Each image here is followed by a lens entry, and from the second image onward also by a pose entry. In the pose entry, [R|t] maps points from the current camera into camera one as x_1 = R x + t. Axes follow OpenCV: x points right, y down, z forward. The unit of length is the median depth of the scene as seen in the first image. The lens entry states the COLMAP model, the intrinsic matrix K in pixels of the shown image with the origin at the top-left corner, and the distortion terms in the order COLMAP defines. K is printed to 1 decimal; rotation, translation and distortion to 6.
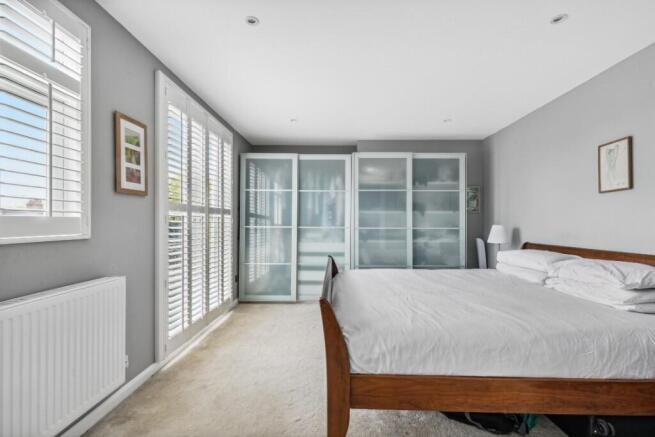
lens RADIAL K [[300.1, 0, 329.5], [0, 300.1, 221.0], [0, 0, 1]] dist [0.012057, -0.001175]
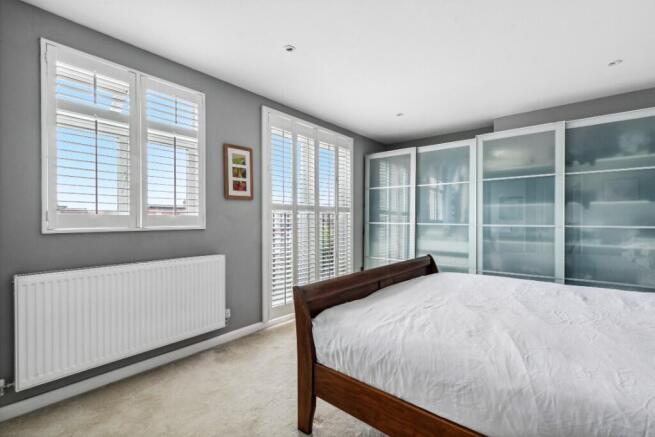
lens RADIAL K [[300.1, 0, 329.7], [0, 300.1, 219.8], [0, 0, 1]] dist [0.012057, -0.001175]
pose [[0.777968, -0.000800, -0.628303, 0.316692], [0.004869, 0.999977, 0.004757, 0.002453], [0.628285, -0.006760, 0.777954, 0.090301]]
